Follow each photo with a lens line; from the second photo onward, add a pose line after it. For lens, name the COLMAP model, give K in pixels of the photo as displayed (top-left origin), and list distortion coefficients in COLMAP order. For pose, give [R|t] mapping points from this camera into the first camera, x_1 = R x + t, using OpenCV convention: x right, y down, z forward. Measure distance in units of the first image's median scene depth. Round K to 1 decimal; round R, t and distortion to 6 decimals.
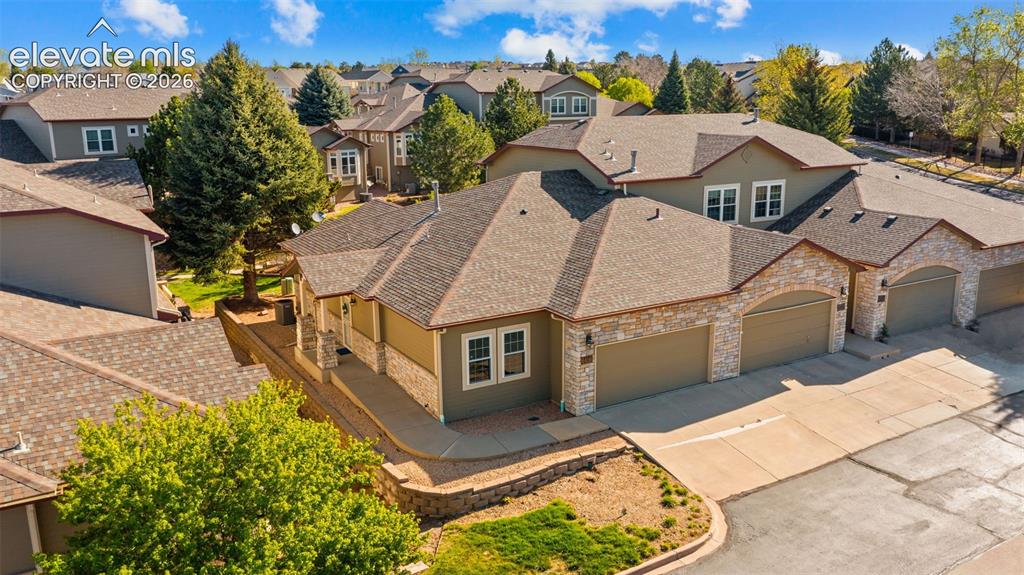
lens RADIAL K [[820.0, 0, 507.2], [0, 820.0, 292.8], [0, 0, 1]] dist [-0.008557, 0.002997]
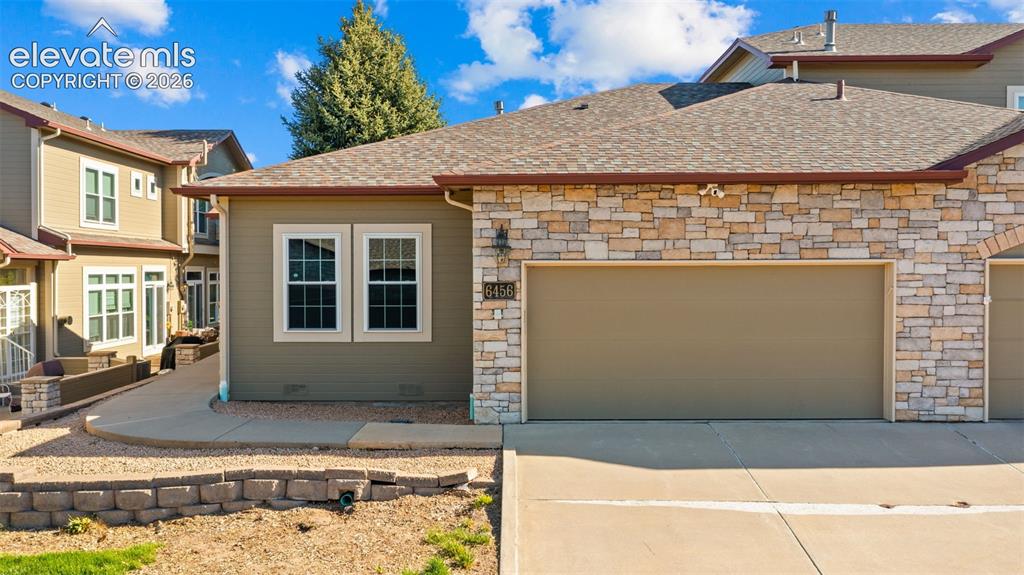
lens RADIAL K [[820.0, 0, 504.4], [0, 820.0, 290.4], [0, 0, 1]] dist [-0.008557, 0.002997]
pose [[0.857937, 0.022355, -0.513269, 0.264558], [-0.129440, 0.976230, -0.173841, 0.128353], [0.497182, 0.215582, 0.840437, 0.518758]]
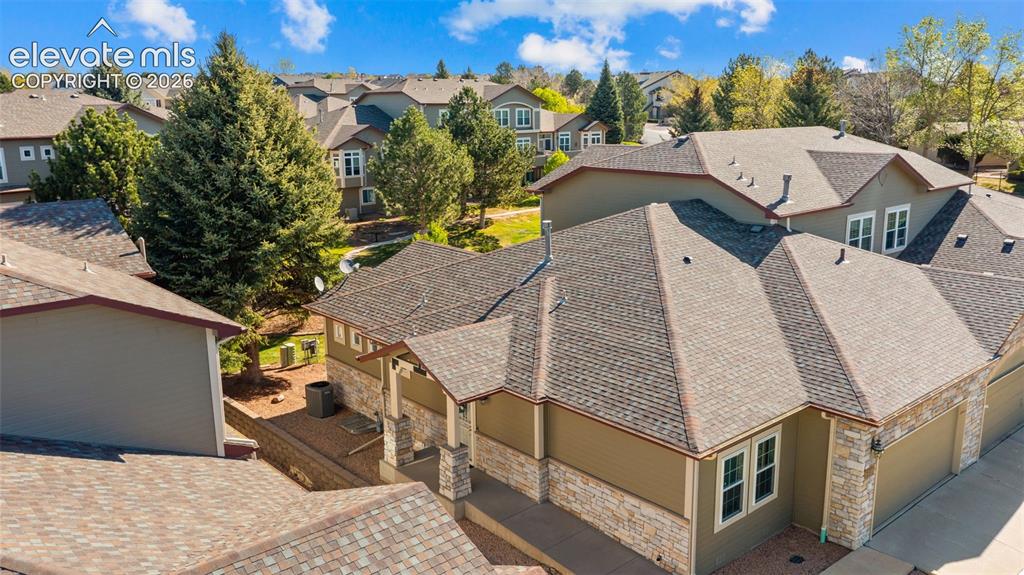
lens RADIAL K [[820.0, 0, 514.5], [0, 820.0, 281.0], [0, 0, 1]] dist [-0.008557, 0.002997]
pose [[0.981813, -0.041188, 0.185329, -0.273661], [0.046282, 0.998658, -0.023247, -0.068088], [-0.184123, 0.031402, 0.982402, 0.283676]]
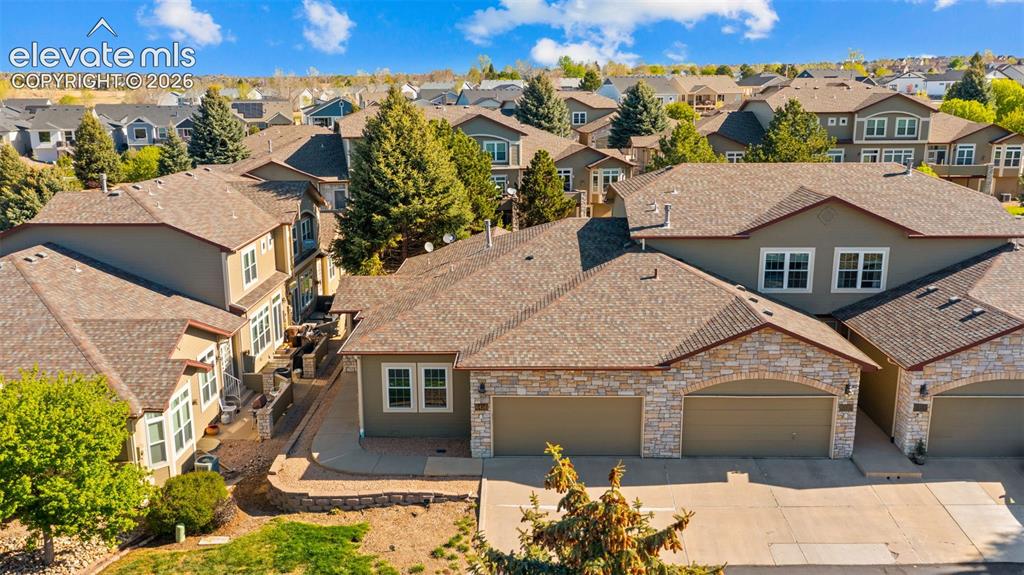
lens RADIAL K [[820.0, 0, 500.1], [0, 820.0, 298.7], [0, 0, 1]] dist [-0.008557, 0.002997]
pose [[0.849905, 0.132185, -0.510087, 0.522045], [-0.126613, 0.990893, 0.045819, -0.088473], [0.511499, 0.025642, 0.858901, 0.082232]]
